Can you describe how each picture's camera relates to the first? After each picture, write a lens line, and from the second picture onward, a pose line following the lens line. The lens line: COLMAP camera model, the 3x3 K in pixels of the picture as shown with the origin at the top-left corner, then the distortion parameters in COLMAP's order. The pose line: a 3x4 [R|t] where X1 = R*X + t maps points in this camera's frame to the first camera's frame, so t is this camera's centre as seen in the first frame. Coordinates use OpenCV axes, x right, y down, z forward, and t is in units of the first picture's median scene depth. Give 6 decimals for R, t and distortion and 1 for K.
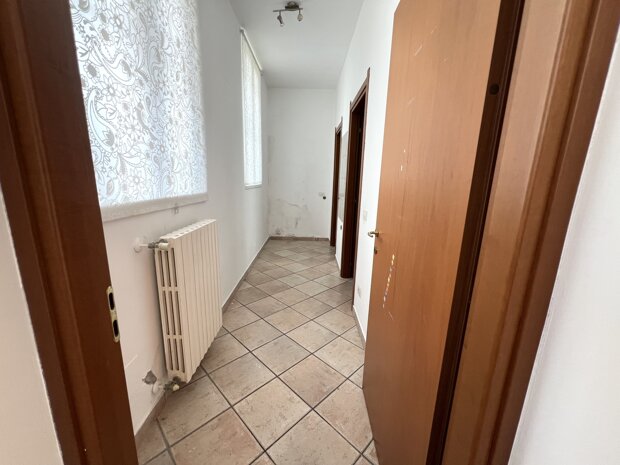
lens RADIAL K [[248.0, 0, 309.6], [0, 248.0, 233.4], [0, 0, 1]] dist [0.015007, -0.000169]
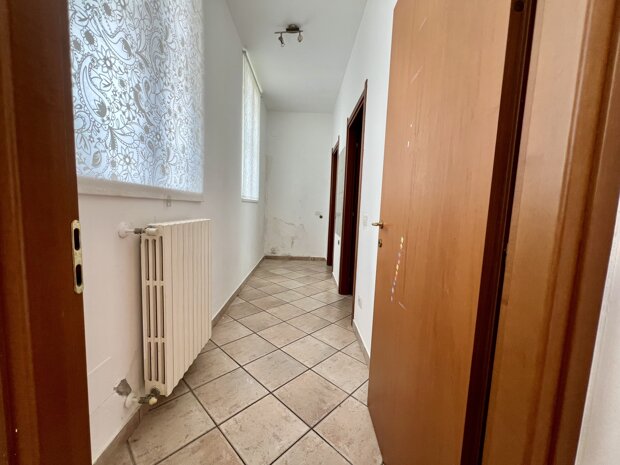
lens RADIAL K [[248.0, 0, 309.6], [0, 248.0, 233.4], [0, 0, 1]] dist [0.015007, -0.000169]
pose [[0.999764, 0.009809, 0.019367, -0.021203], [-0.007571, 0.993632, -0.112416, 0.154137], [-0.020346, 0.112243, 0.993472, 0.076813]]
